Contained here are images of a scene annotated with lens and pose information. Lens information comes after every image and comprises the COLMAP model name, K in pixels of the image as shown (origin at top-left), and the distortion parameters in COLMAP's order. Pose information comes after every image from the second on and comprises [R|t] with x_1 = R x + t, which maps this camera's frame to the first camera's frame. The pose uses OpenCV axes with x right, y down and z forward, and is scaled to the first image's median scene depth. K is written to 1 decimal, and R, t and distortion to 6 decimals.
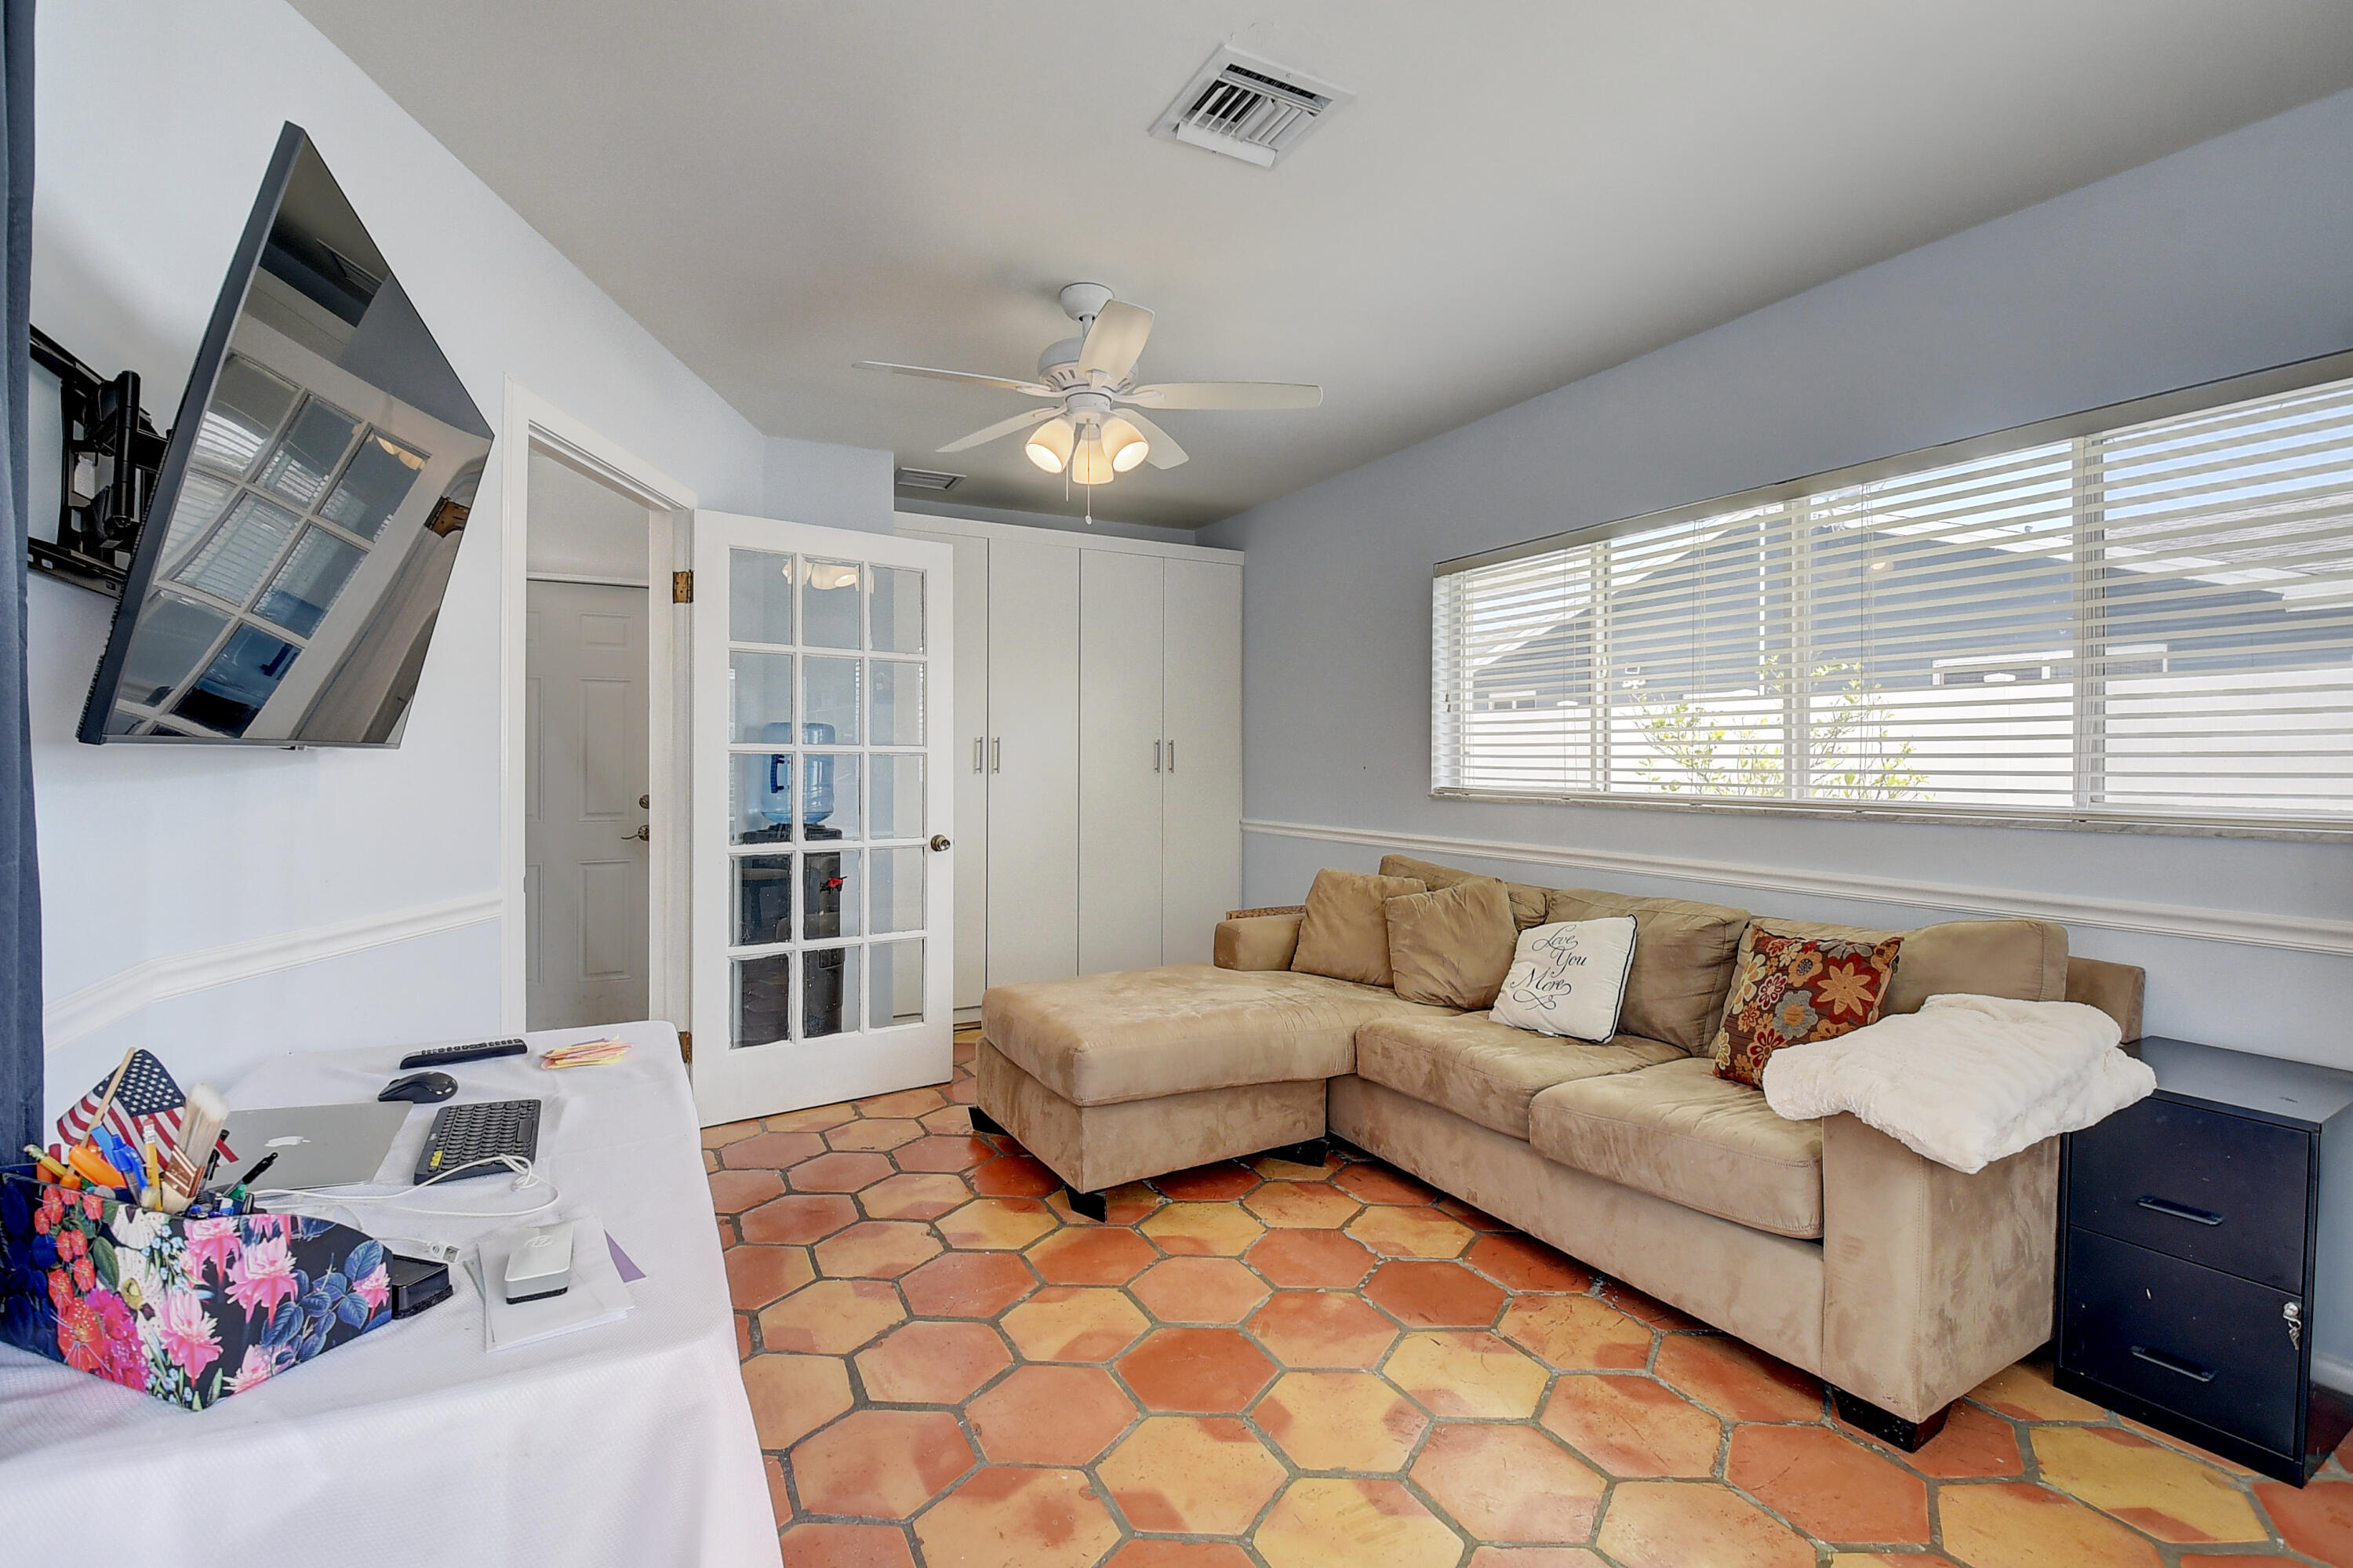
lens RADIAL K [[1044.4, 0, 1162.5], [0, 1044.4, 757.3], [0, 0, 1]] dist [0.010916, -0.028855]
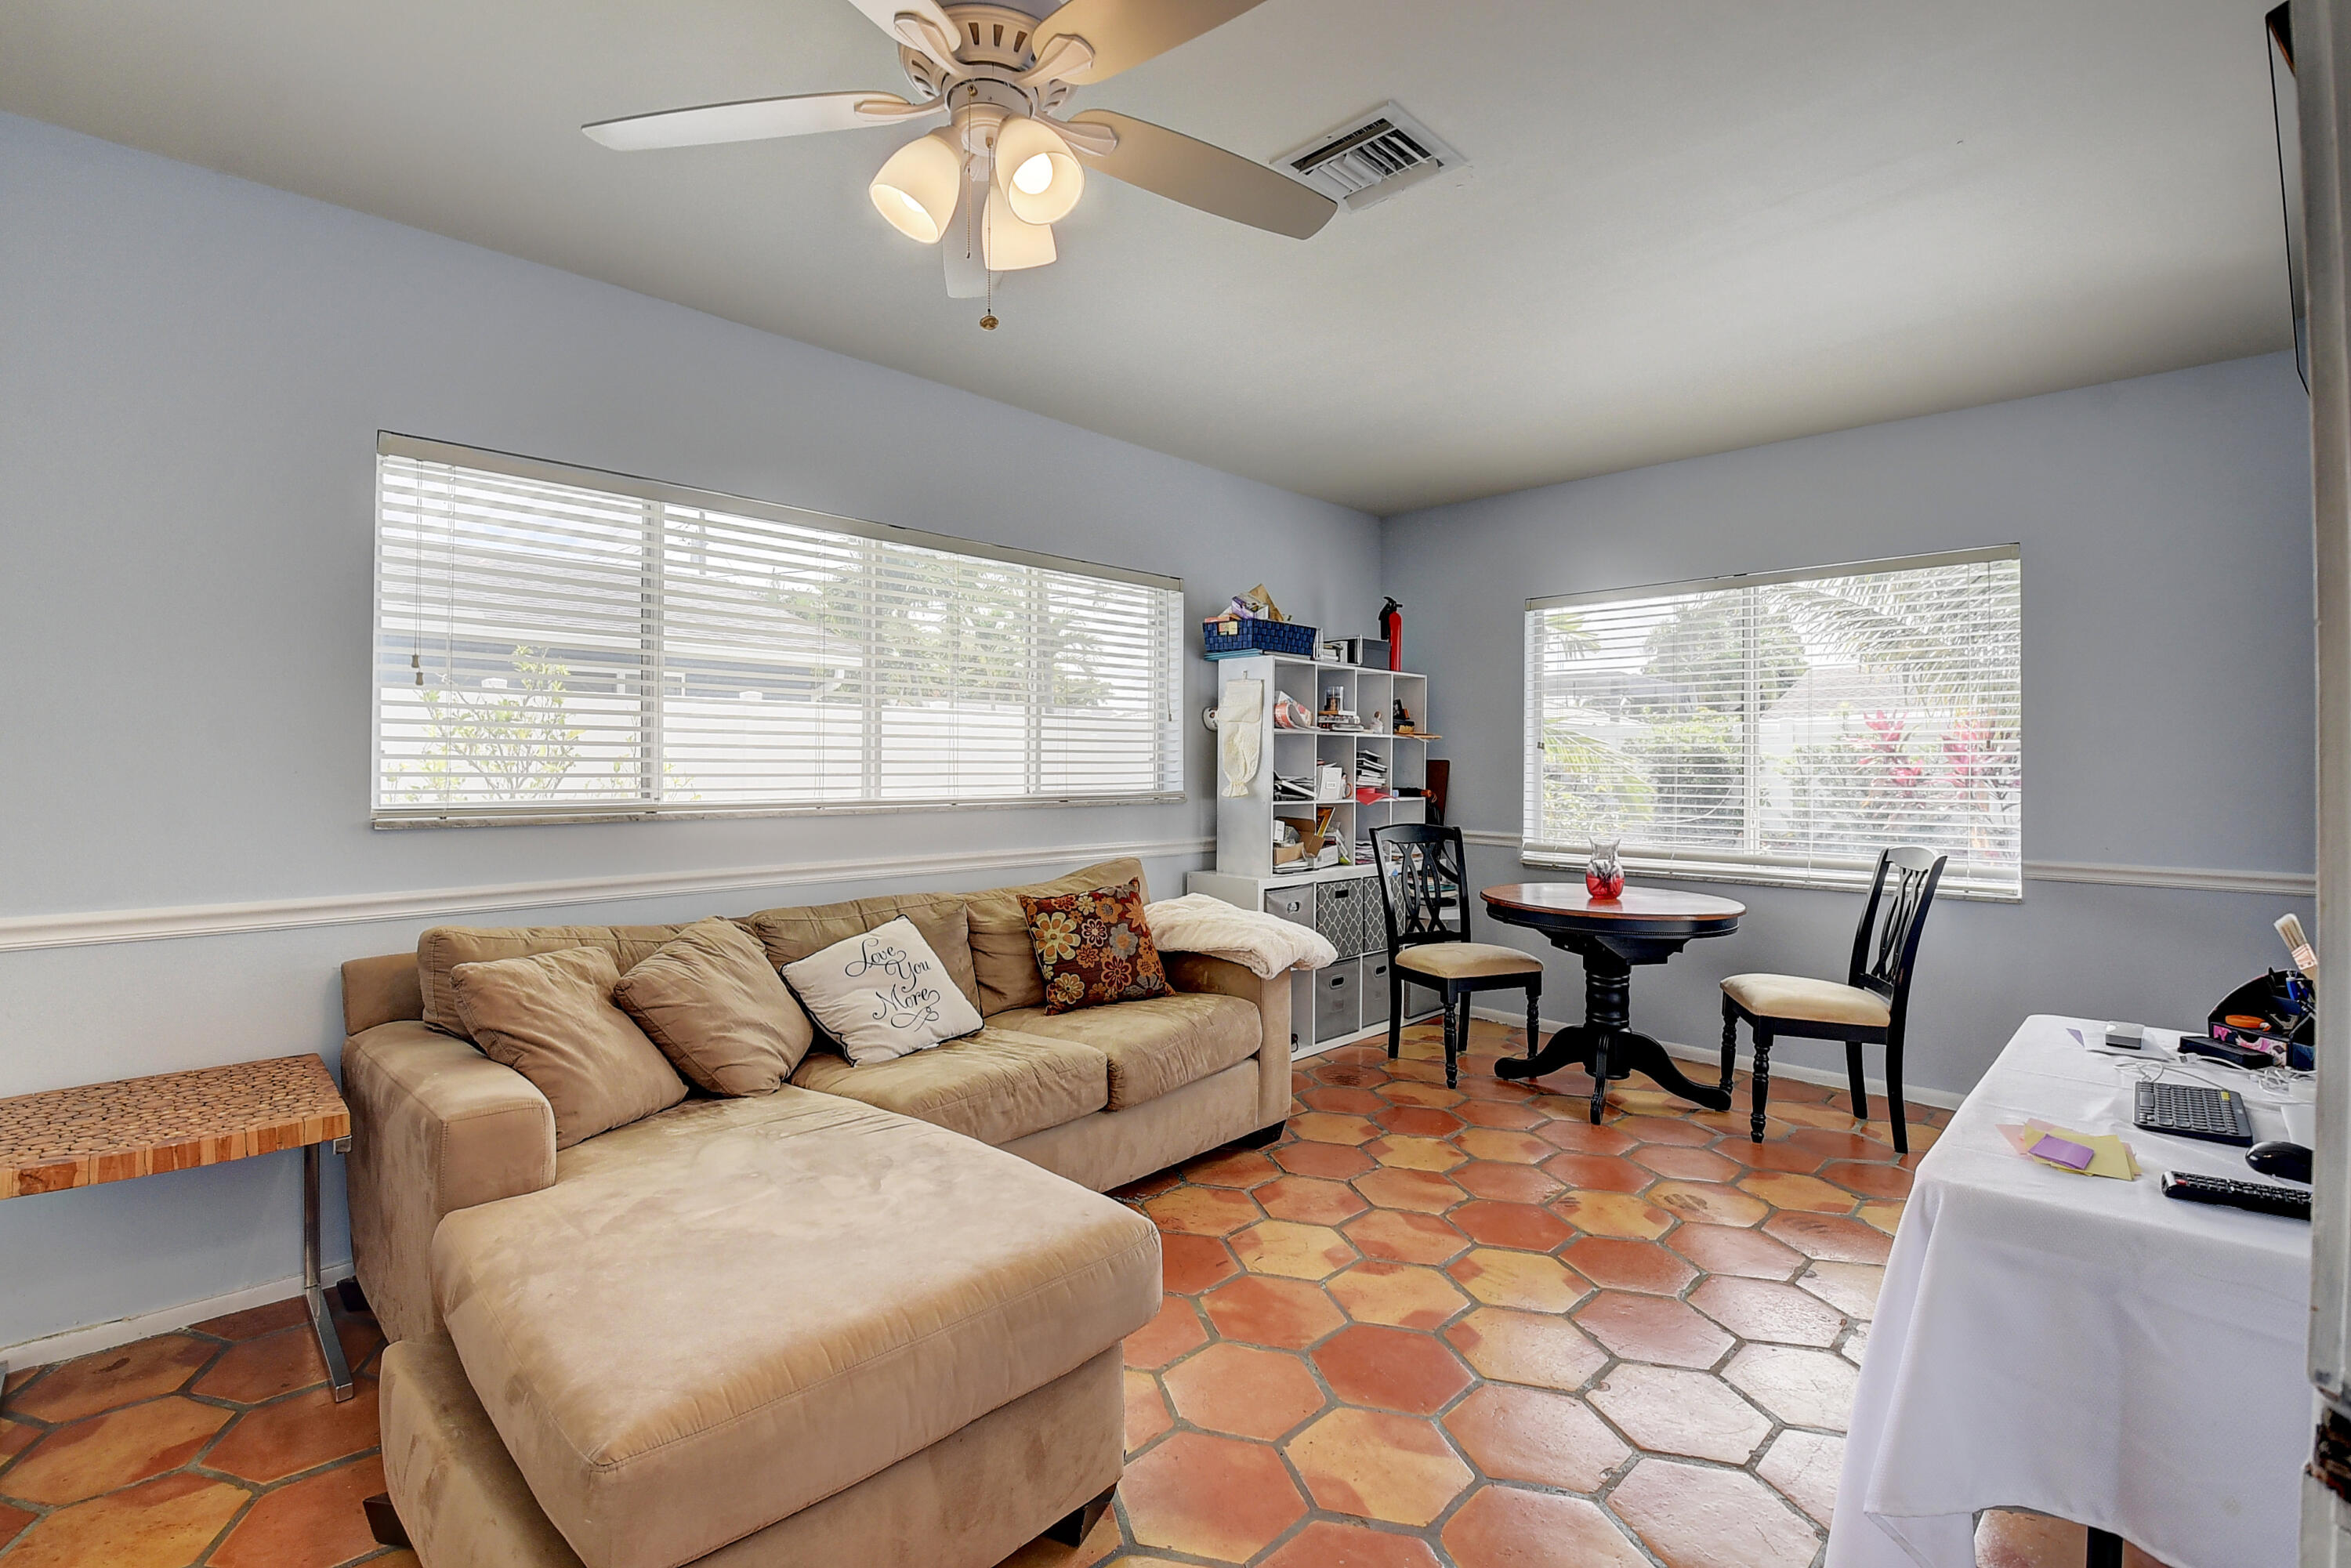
lens RADIAL K [[1043.4, 0, 1161.5], [0, 1043.4, 757.3], [0, 0, 1]] dist [0.010916, -0.028855]
pose [[-0.288837, 0.006647, 0.957355, -0.779643], [-0.001842, 0.999970, -0.007499, 0.002826], [-0.957377, -0.003929, -0.288816, 1.343570]]
